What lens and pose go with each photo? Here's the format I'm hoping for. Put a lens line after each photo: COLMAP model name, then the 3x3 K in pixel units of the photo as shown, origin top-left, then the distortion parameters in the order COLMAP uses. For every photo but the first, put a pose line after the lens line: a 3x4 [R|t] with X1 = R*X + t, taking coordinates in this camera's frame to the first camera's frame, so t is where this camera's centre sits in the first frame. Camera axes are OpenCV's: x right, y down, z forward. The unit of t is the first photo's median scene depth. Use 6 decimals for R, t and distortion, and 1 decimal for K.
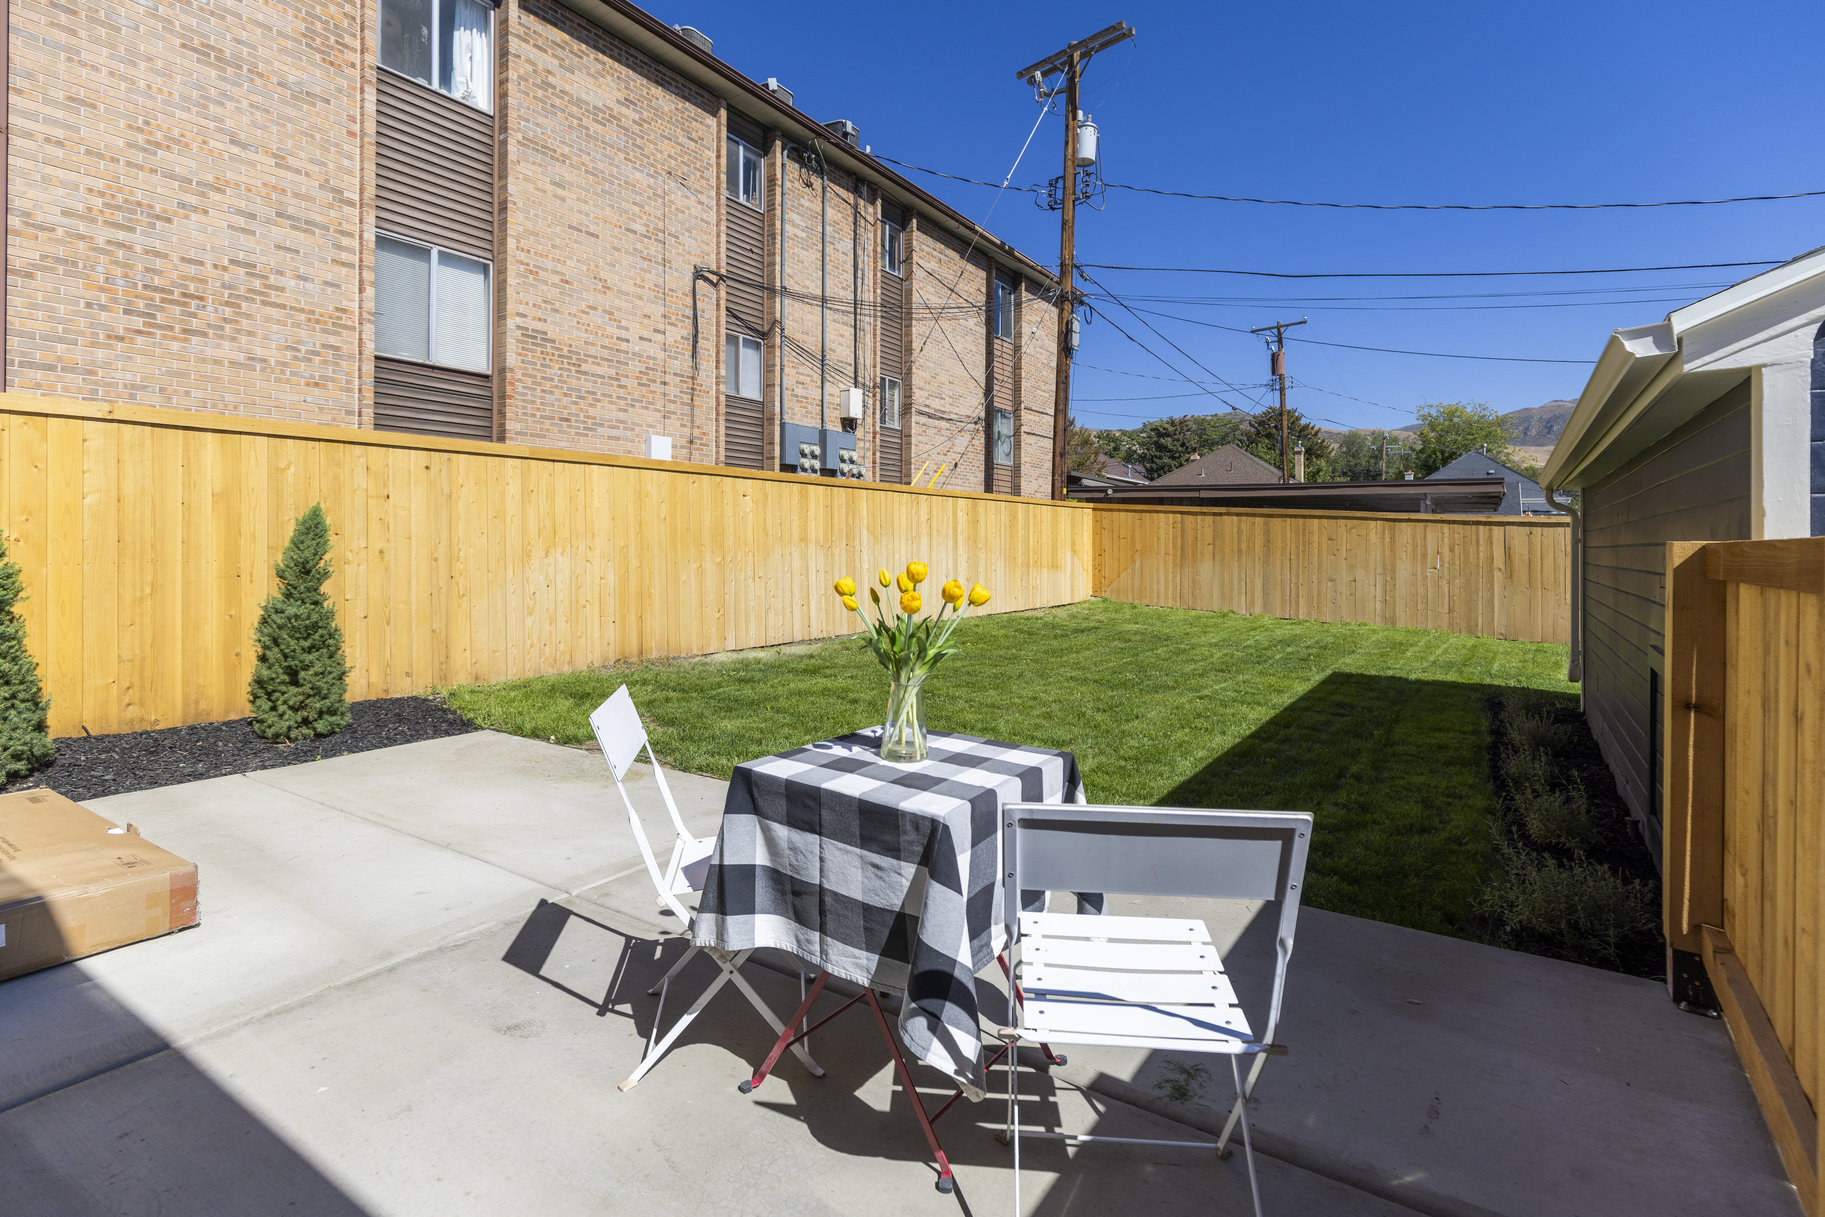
lens RADIAL K [[848.1, 0, 908.0], [0, 848.1, 534.5], [0, 0, 1]] dist [0.012388, -0.002093]
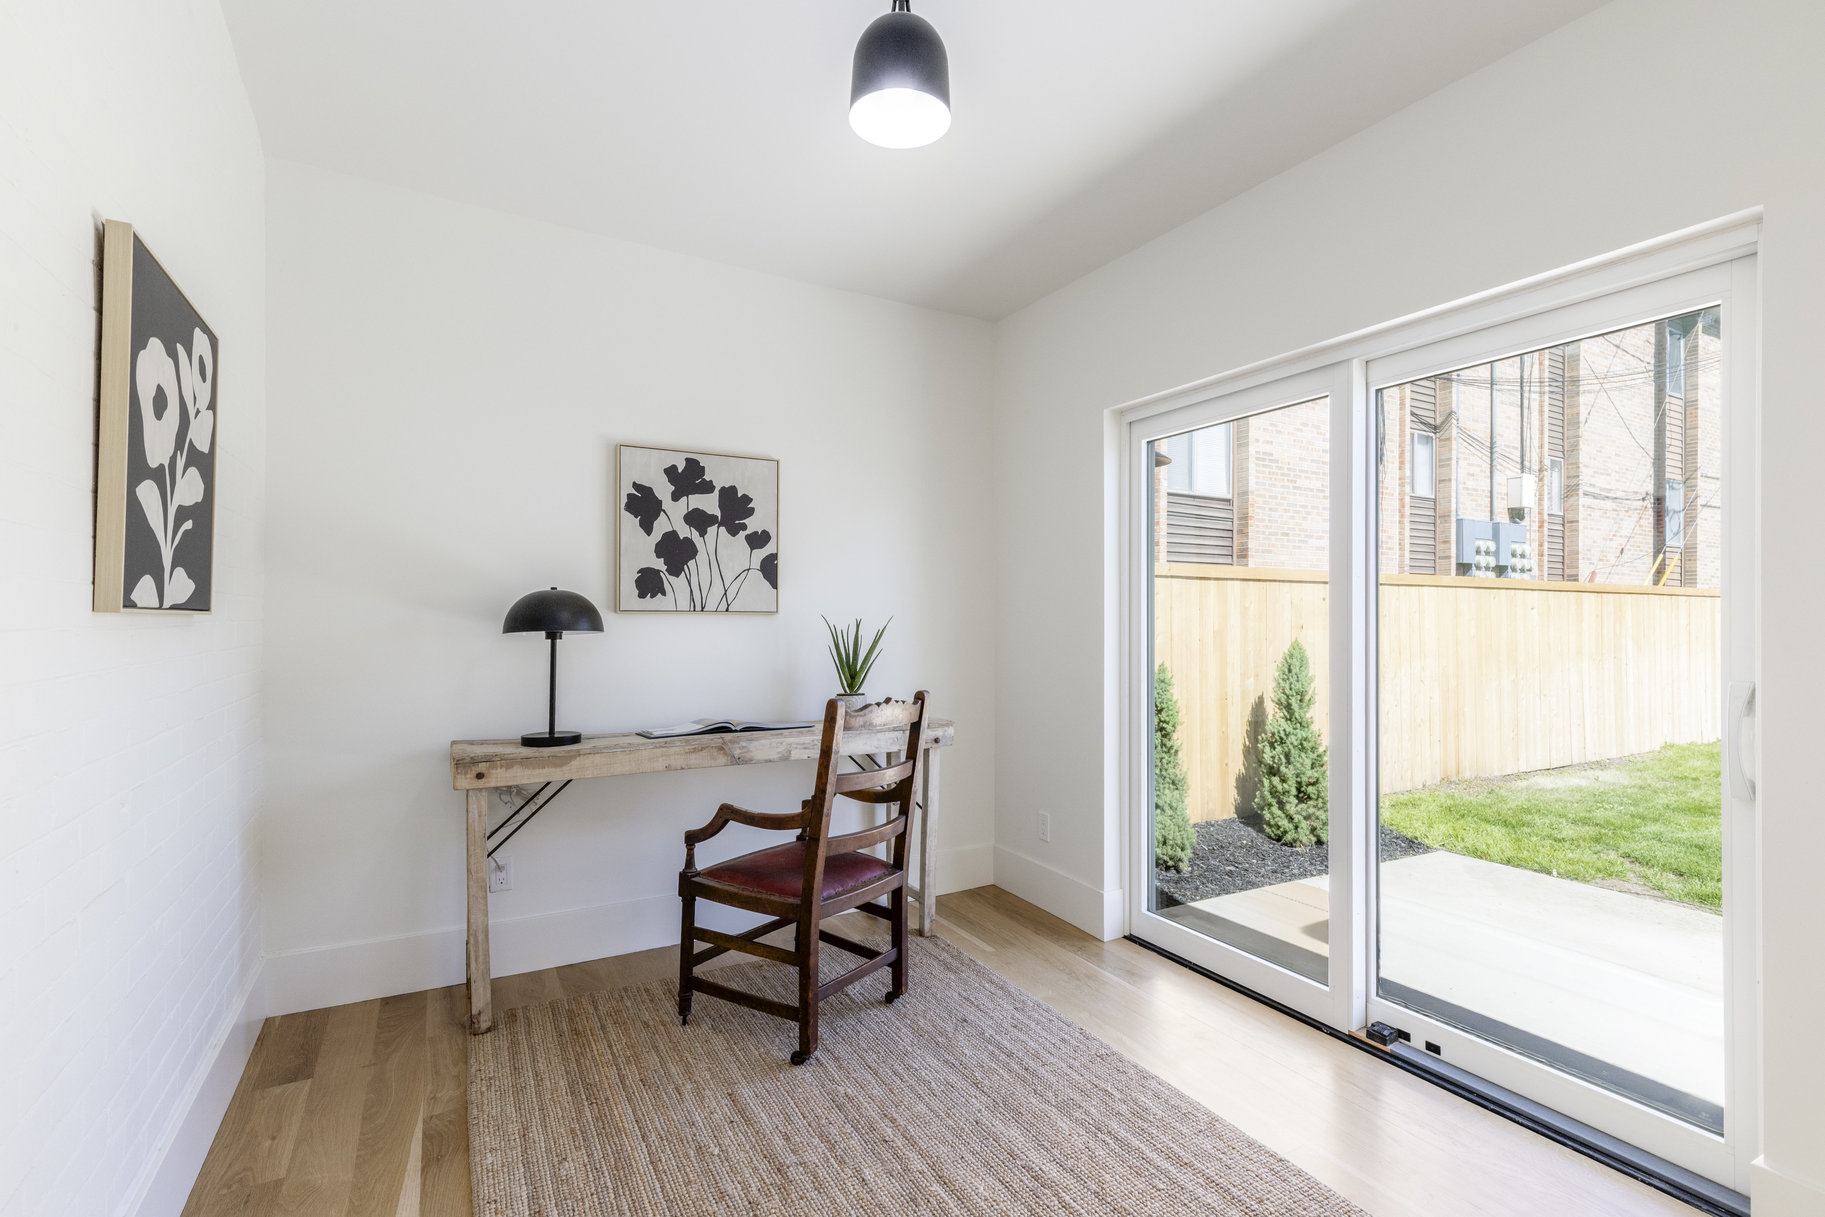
lens RADIAL K [[848.1, 0, 927.6], [0, 848.1, 609.8], [0, 0, 1]] dist [0.012388, -0.002093]
pose [[0.896445, -0.007114, -0.443098, -0.247548], [0.005123, 0.999971, -0.005691, -0.028249], [0.443126, 0.002832, 0.896455, -0.100611]]
